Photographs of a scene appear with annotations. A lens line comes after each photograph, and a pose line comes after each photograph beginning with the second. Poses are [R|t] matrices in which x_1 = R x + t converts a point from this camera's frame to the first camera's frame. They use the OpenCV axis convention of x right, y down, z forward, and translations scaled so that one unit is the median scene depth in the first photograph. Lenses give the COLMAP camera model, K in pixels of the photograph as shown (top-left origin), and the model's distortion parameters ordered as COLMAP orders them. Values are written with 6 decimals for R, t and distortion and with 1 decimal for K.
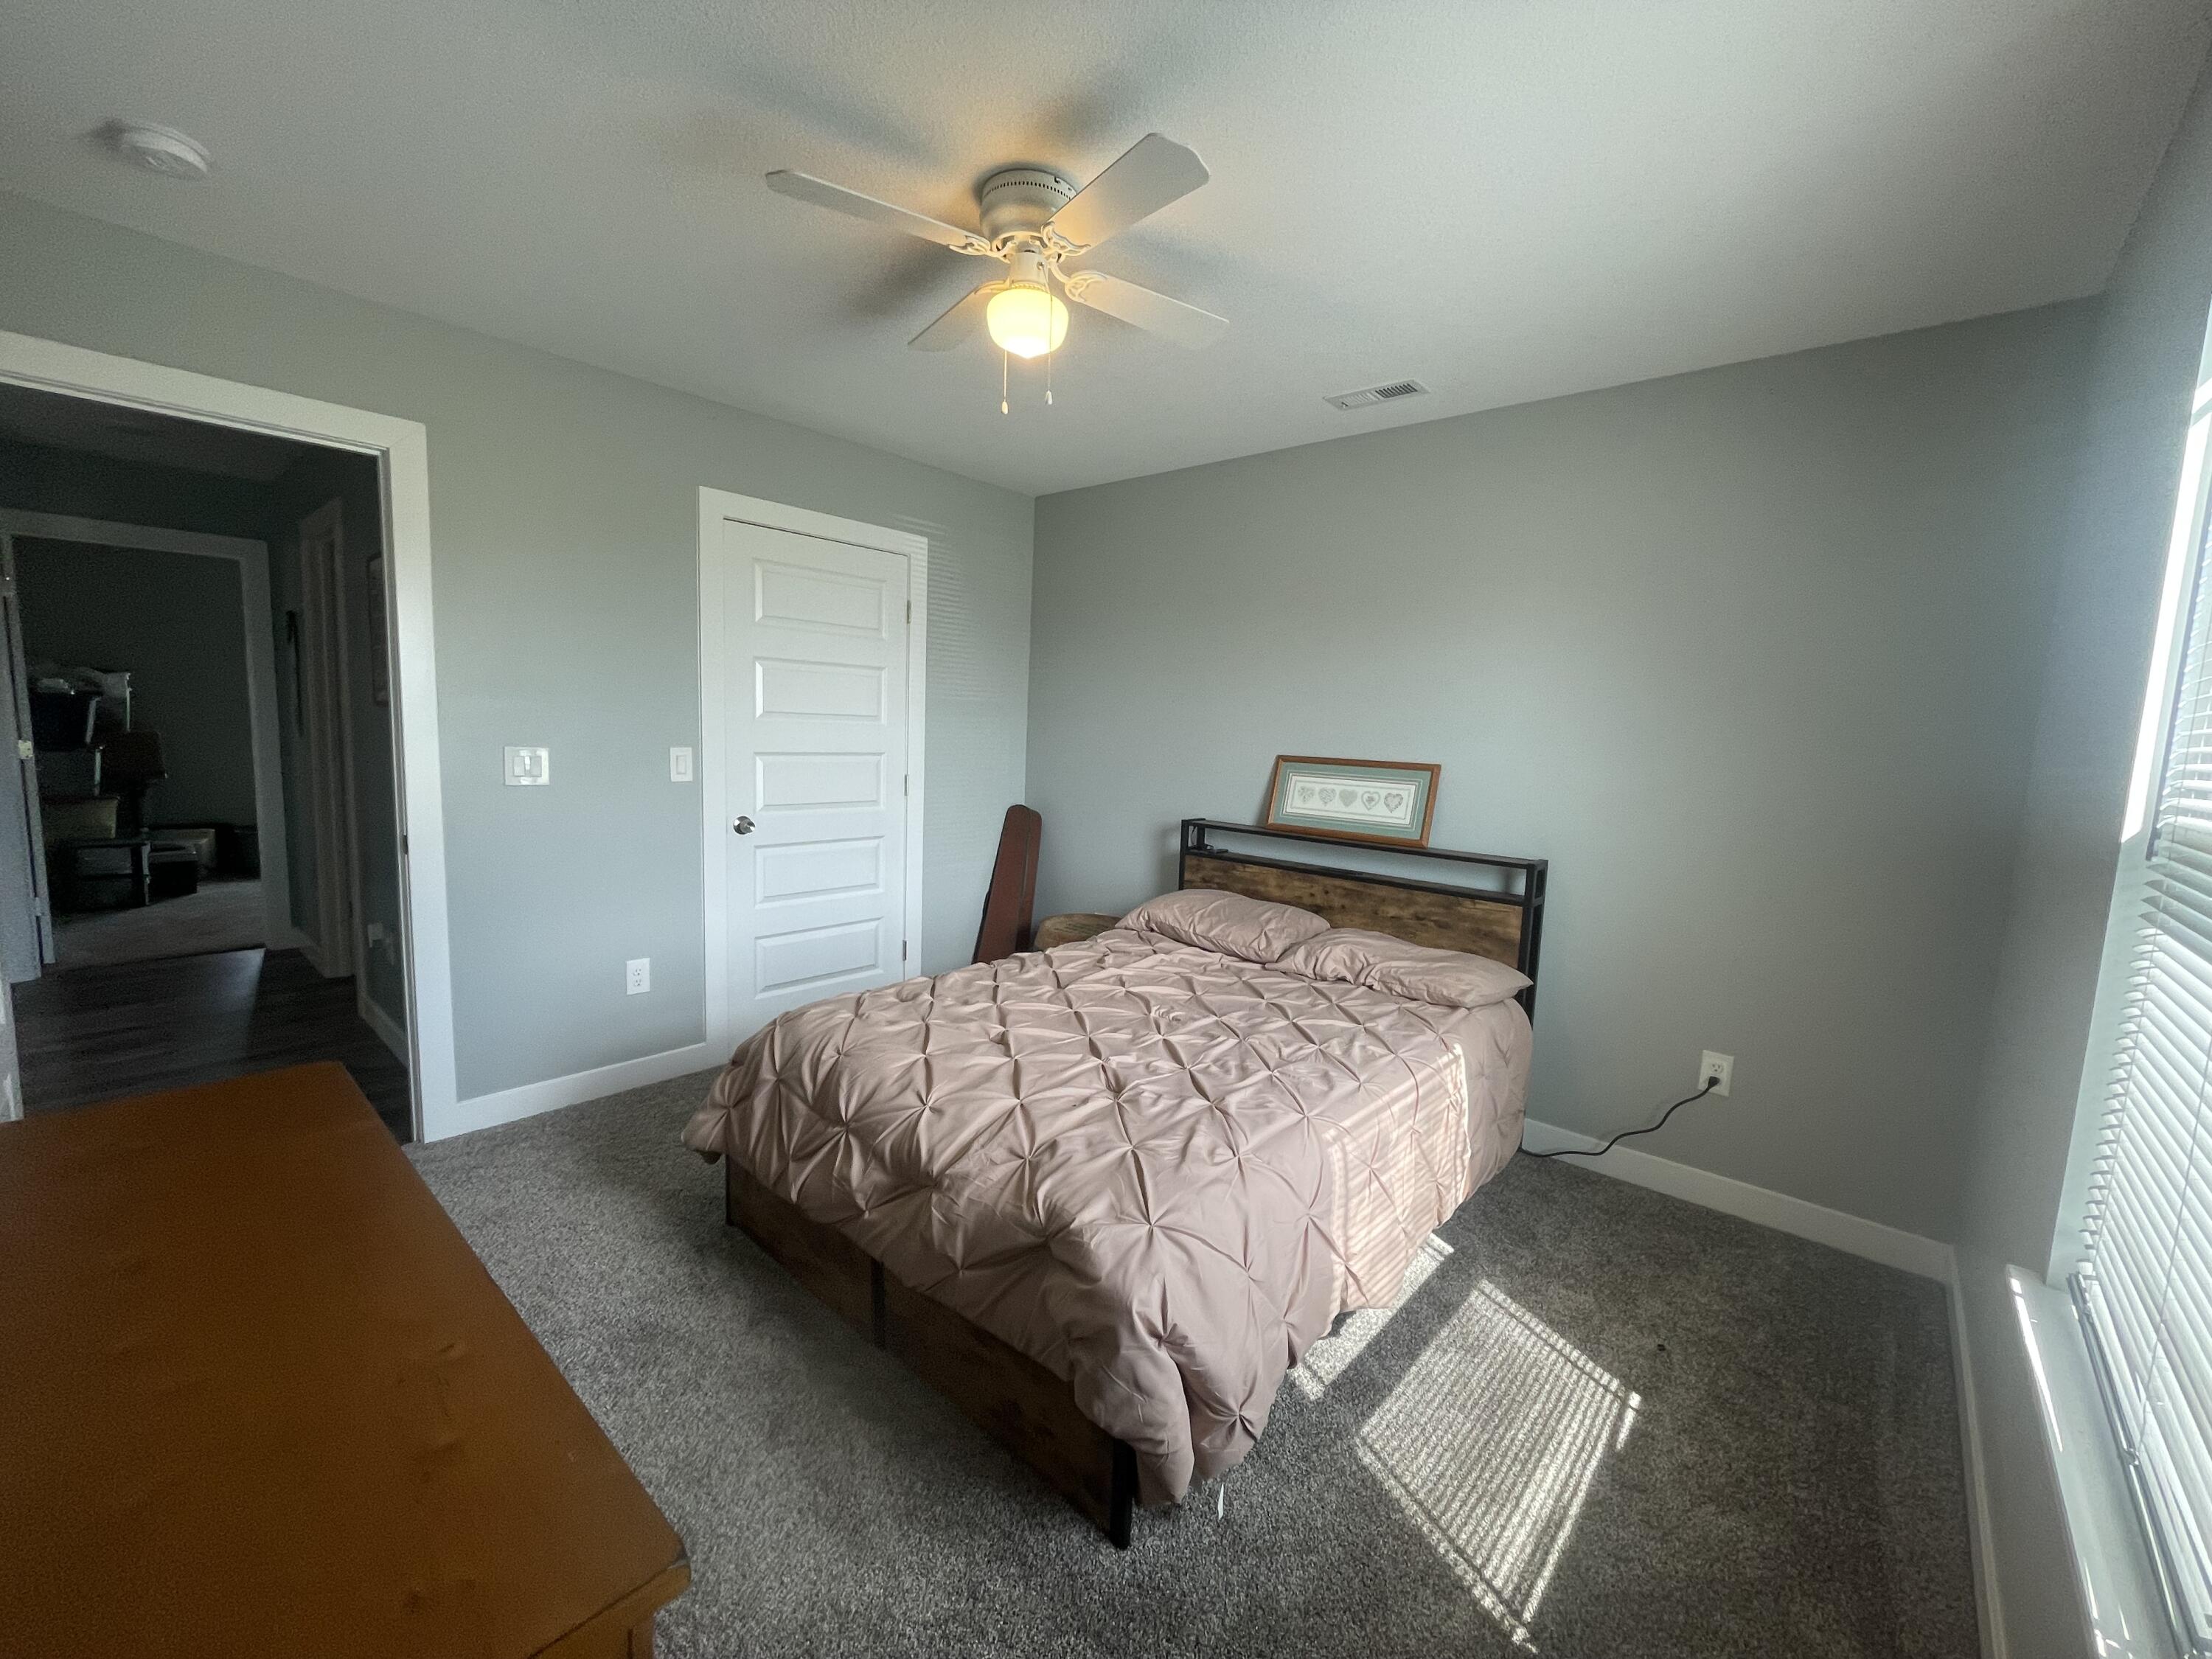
lens RADIAL K [[894.3, 0, 1106.0], [0, 894.3, 829.5], [0, 0, 1]] dist [-0.000599, -0.000026]
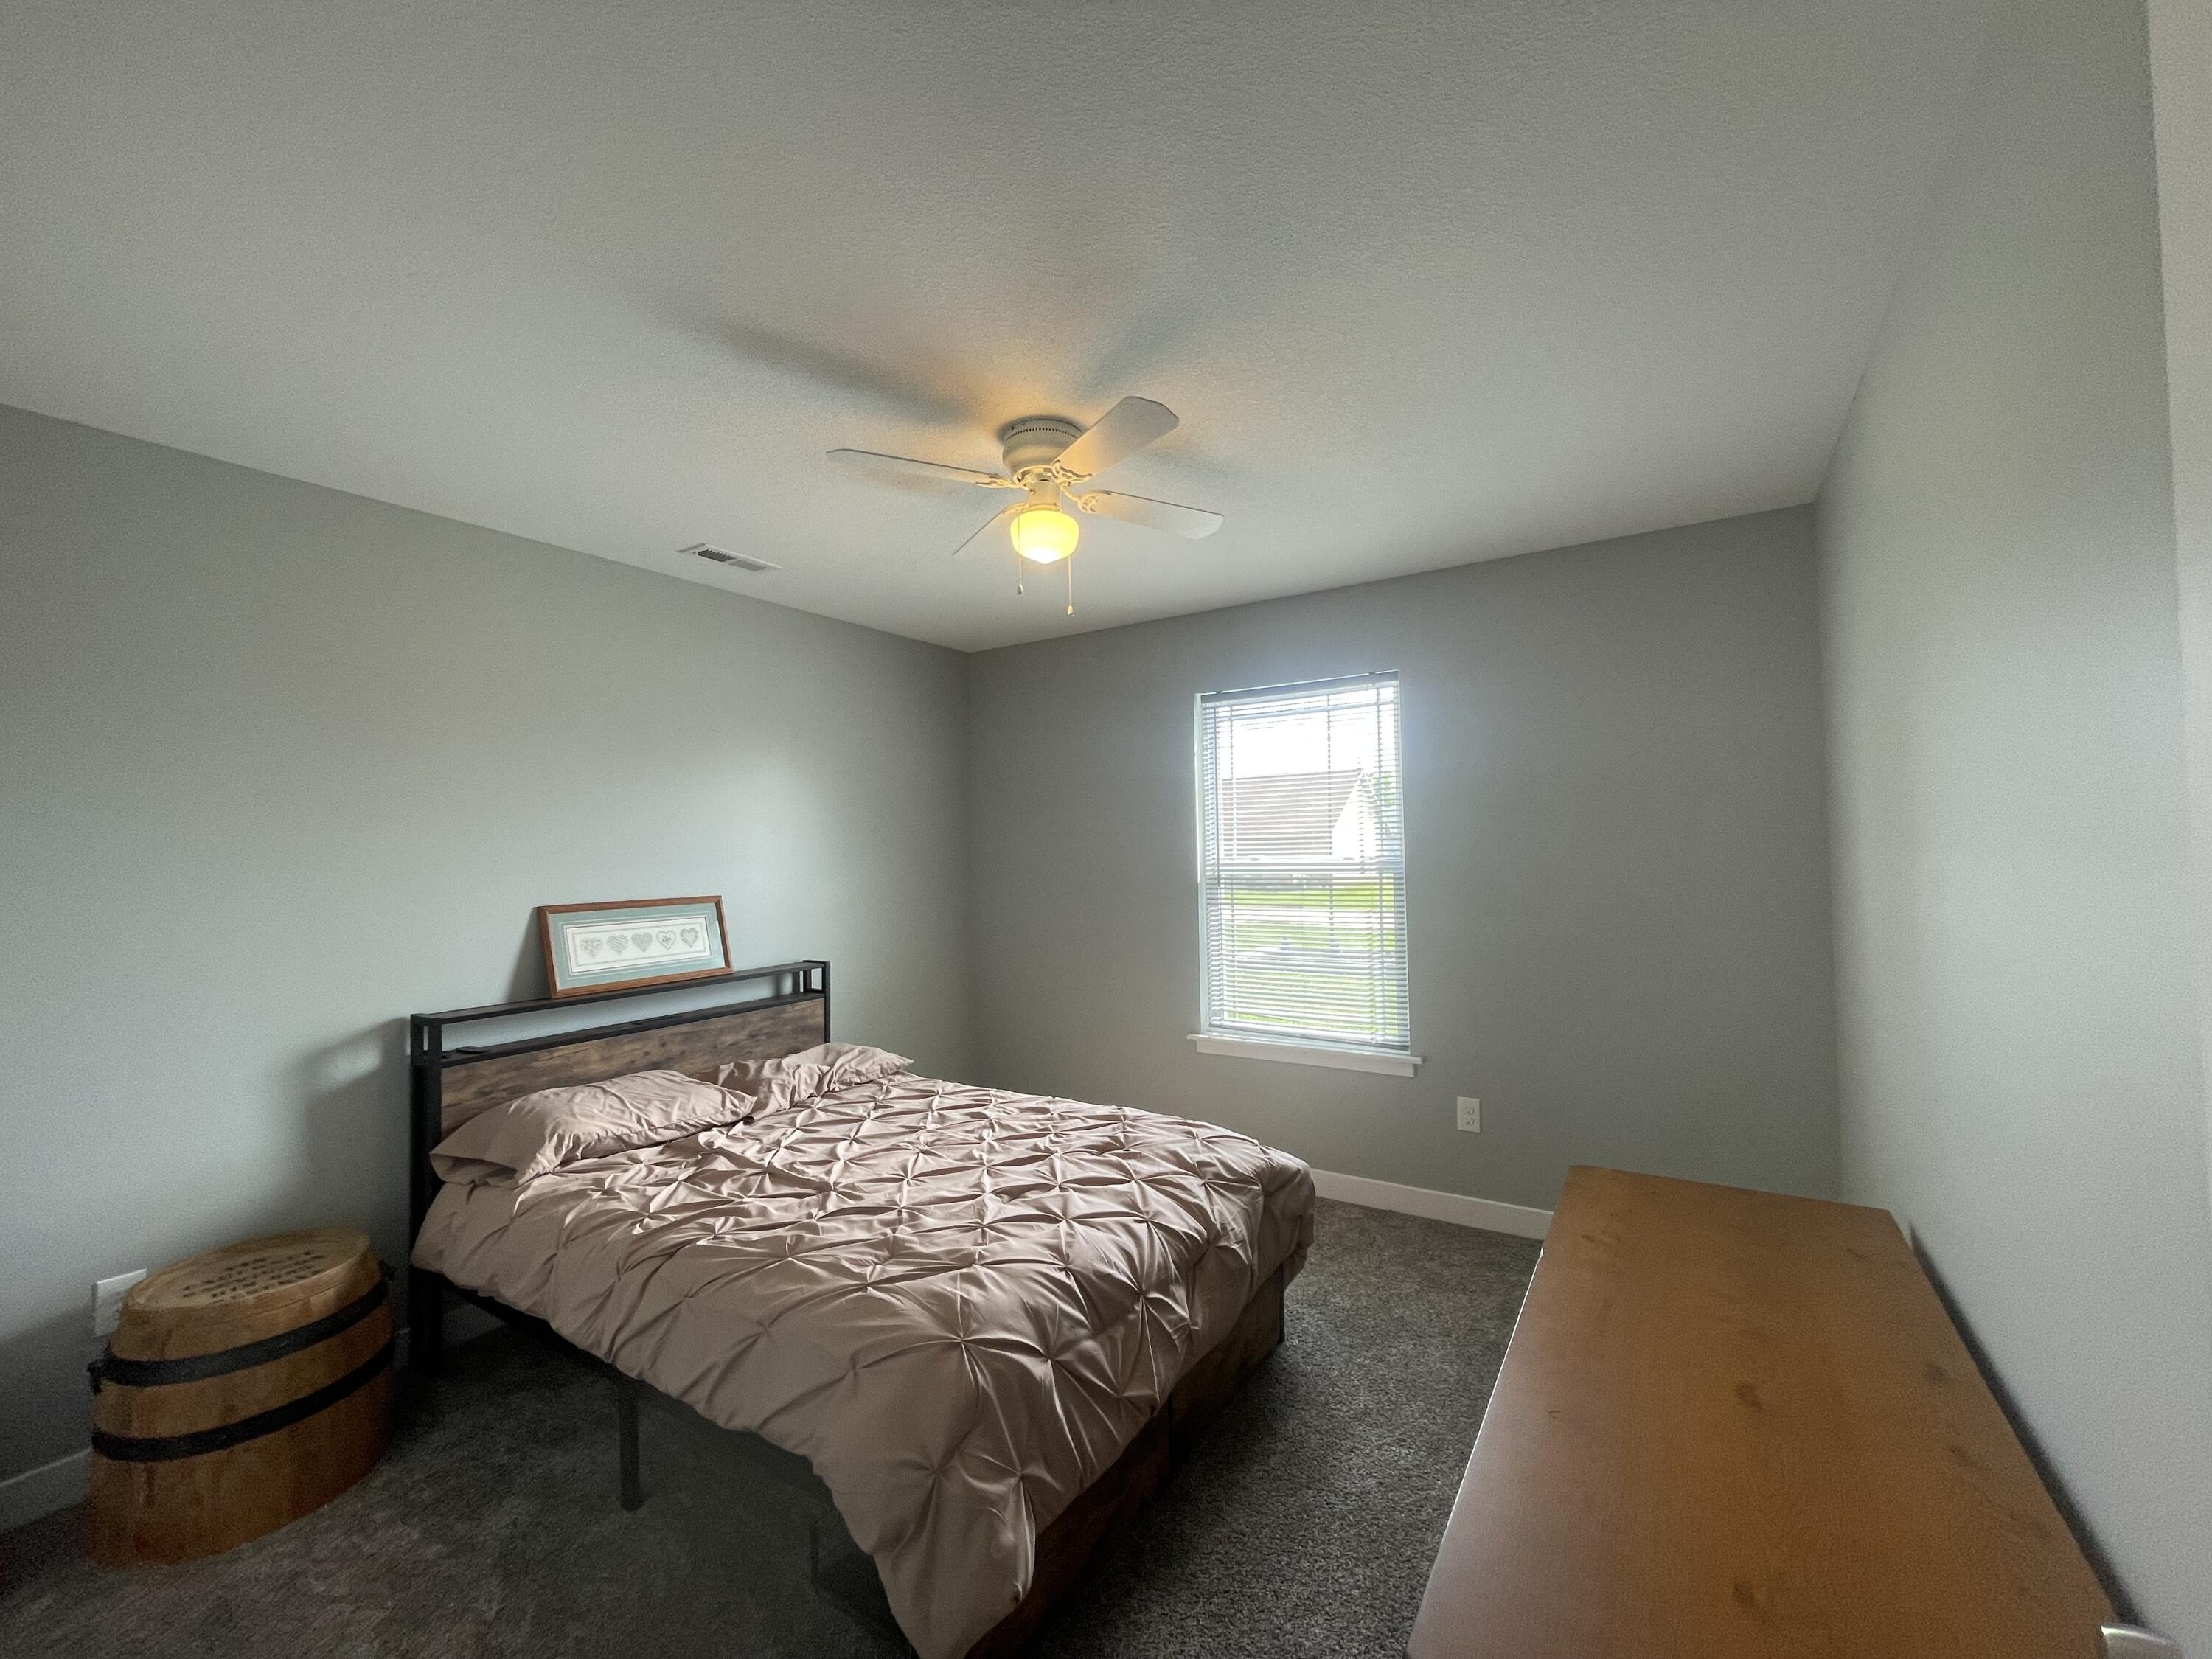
lens RADIAL K [[894.0, 0, 1106.0], [0, 894.0, 829.5], [0, 0, 1]] dist [0.000431, 0.000023]
pose [[-0.157920, 0.001880, 0.987450, -0.734189], [0.145050, 0.989195, 0.021314, -0.102117], [-0.976740, 0.146595, -0.156487, 0.671455]]
